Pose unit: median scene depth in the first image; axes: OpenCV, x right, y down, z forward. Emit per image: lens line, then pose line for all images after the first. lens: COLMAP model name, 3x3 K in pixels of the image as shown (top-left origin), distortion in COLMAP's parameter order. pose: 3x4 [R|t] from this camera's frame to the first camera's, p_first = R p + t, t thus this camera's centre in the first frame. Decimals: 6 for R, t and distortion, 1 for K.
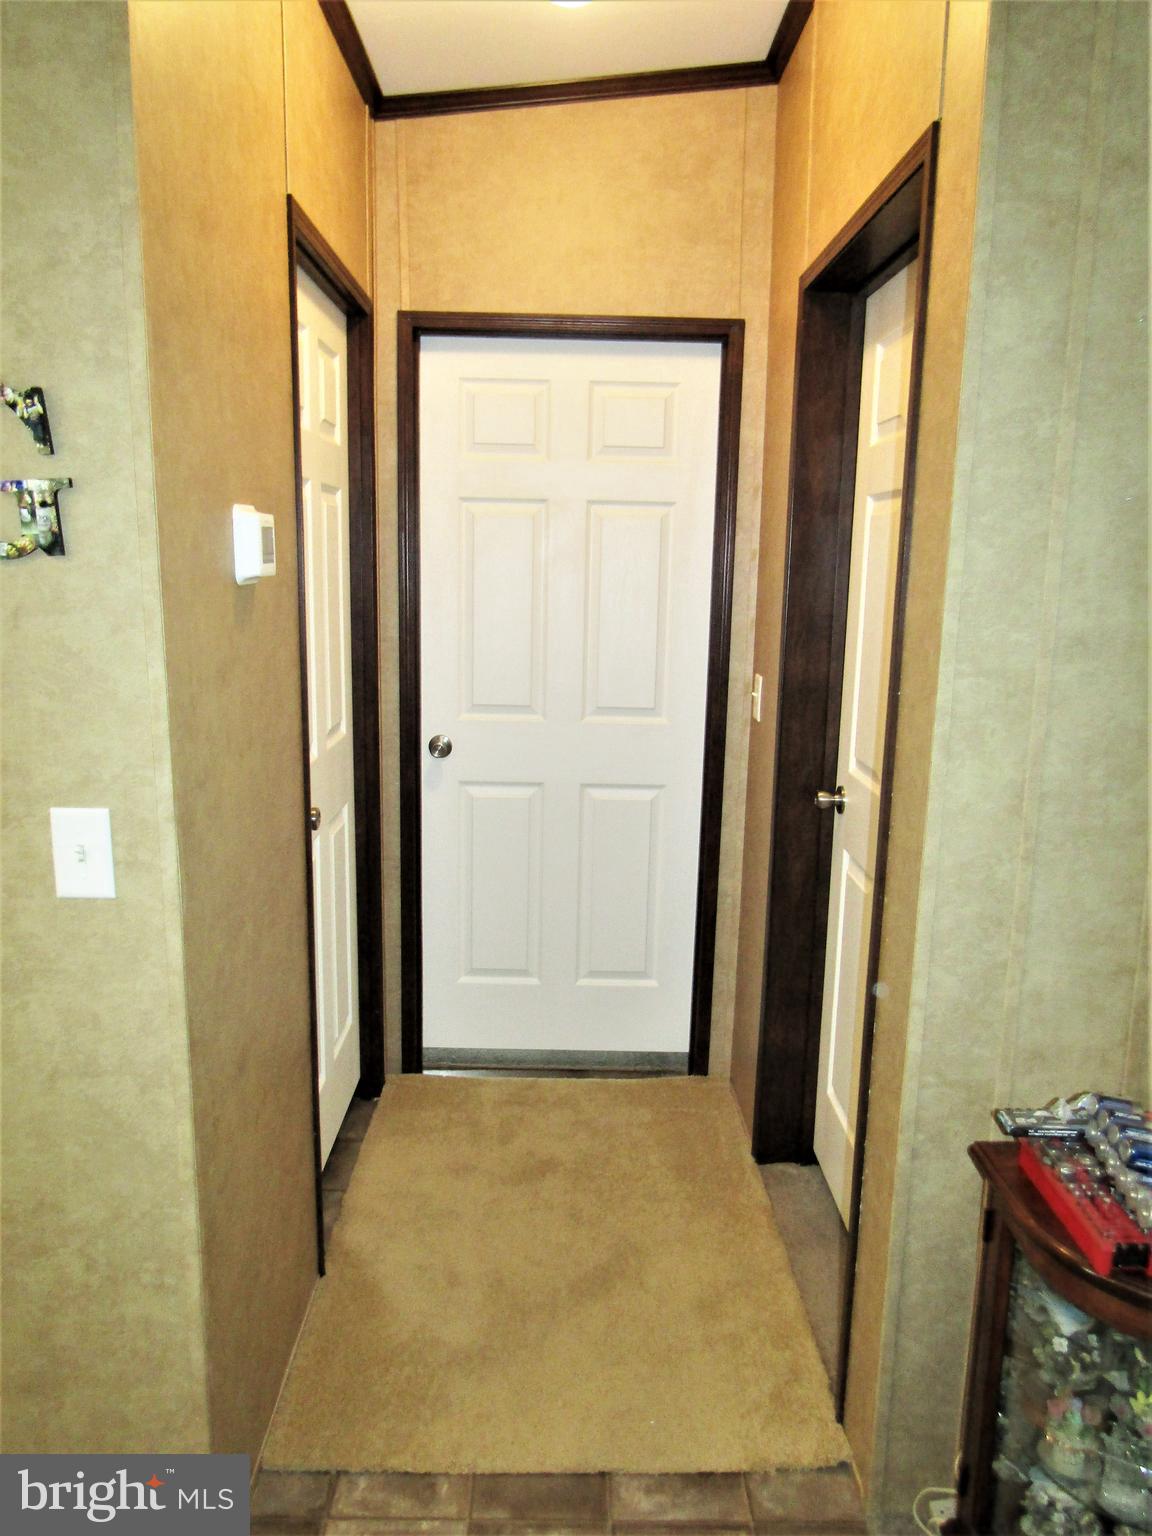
lens RADIAL K [[1080.6, 0, 565.2], [0, 1080.6, 766.1], [0, 0, 1]] dist [-0.002444, 0.005836]
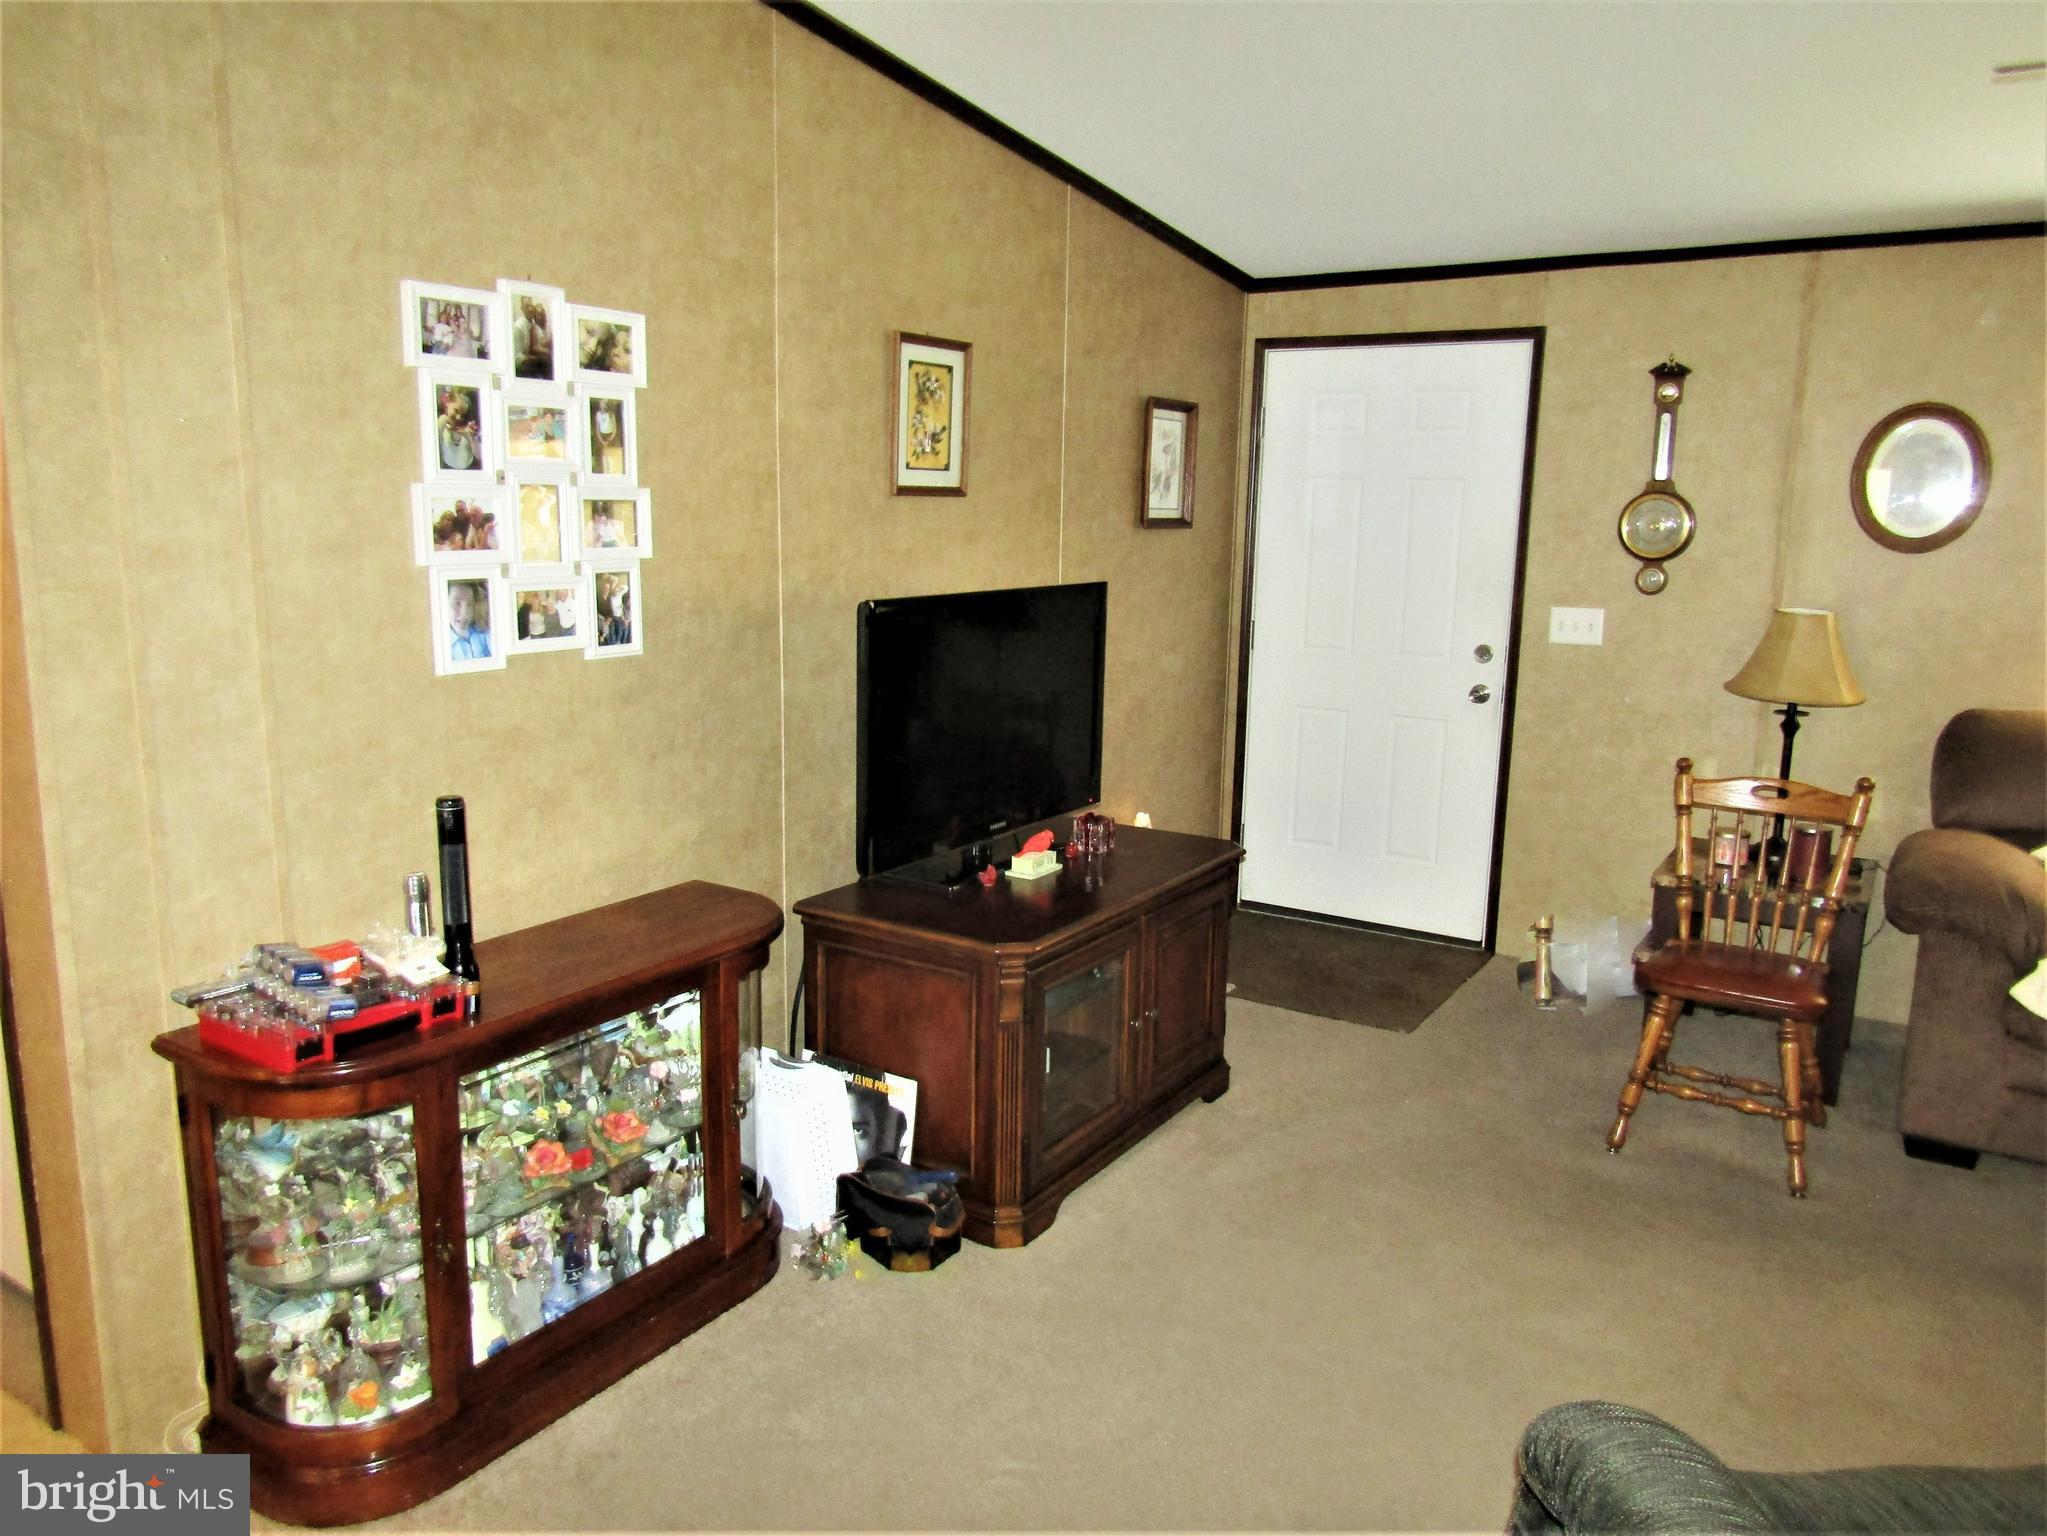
lens RADIAL K [[1440.1, 0, 1028.4], [0, 1440.1, 766.9], [0, 0, 1]] dist [-0.002444, 0.005836]
pose [[0.536894, -0.158804, 0.828568, -0.301952], [0.157015, 0.983774, 0.086809, 0.111682], [-0.828909, 0.083490, 0.553117, -0.534673]]
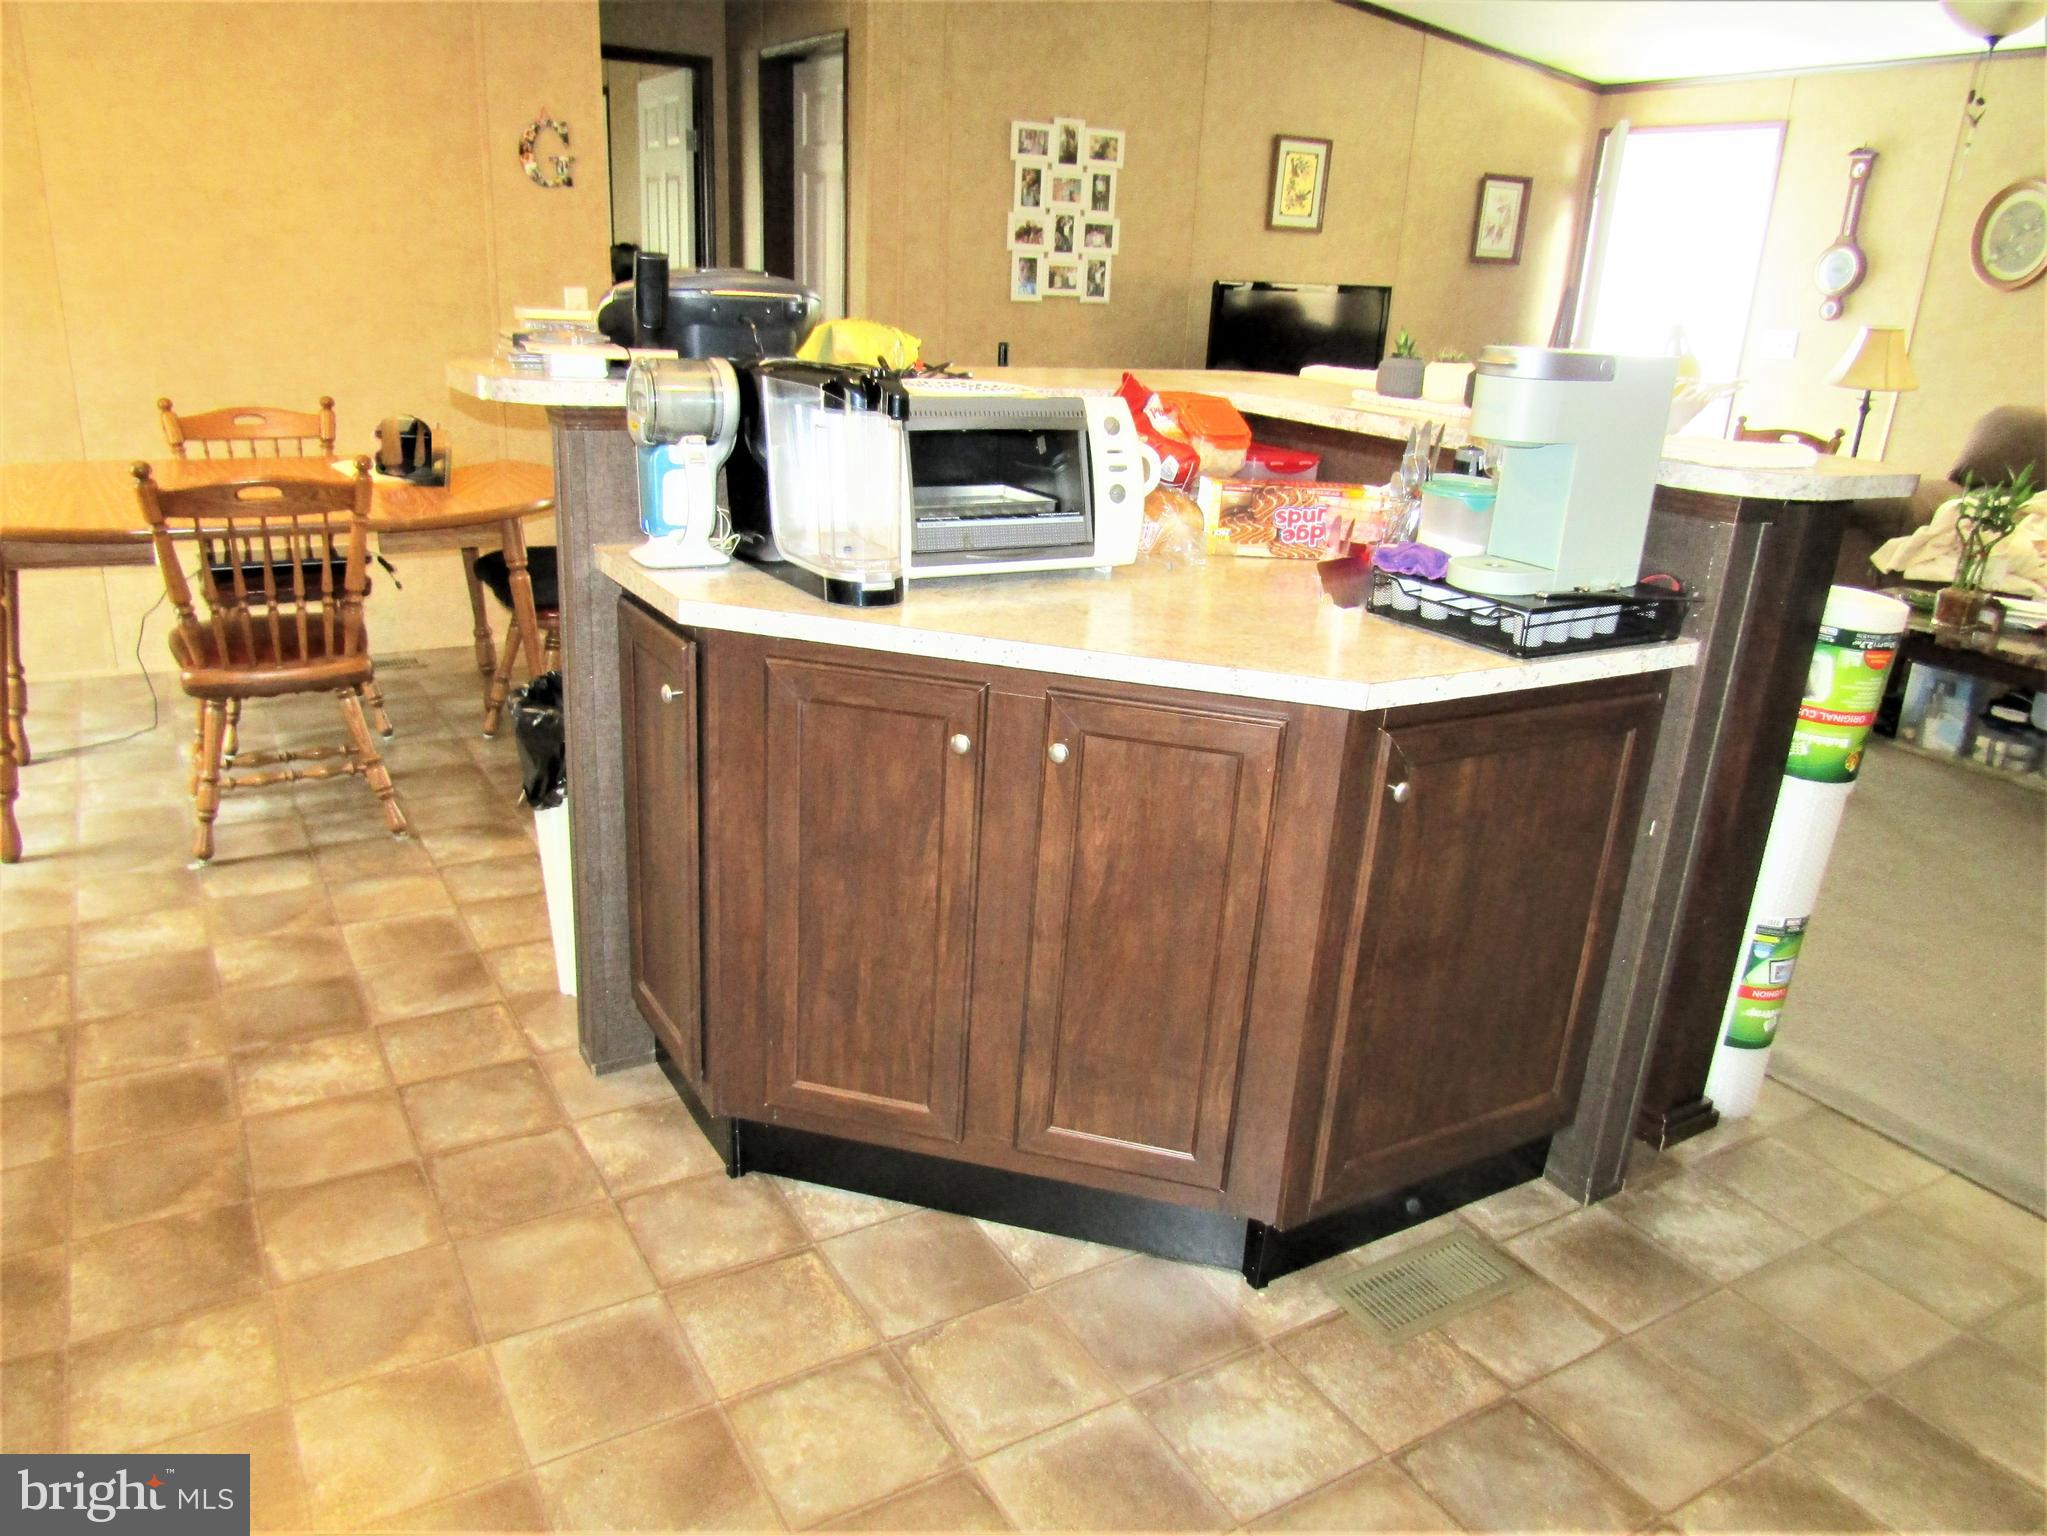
lens RADIAL K [[1440.1, 0, 1039.4], [0, 1440.1, 783.2], [0, 0, 1]] dist [-0.002444, 0.005836]
pose [[0.851185, -0.157435, 0.500698, -1.375654], [0.066575, 0.978634, 0.194535, 0.581819], [-0.520627, -0.132251, 0.843480, -2.580104]]
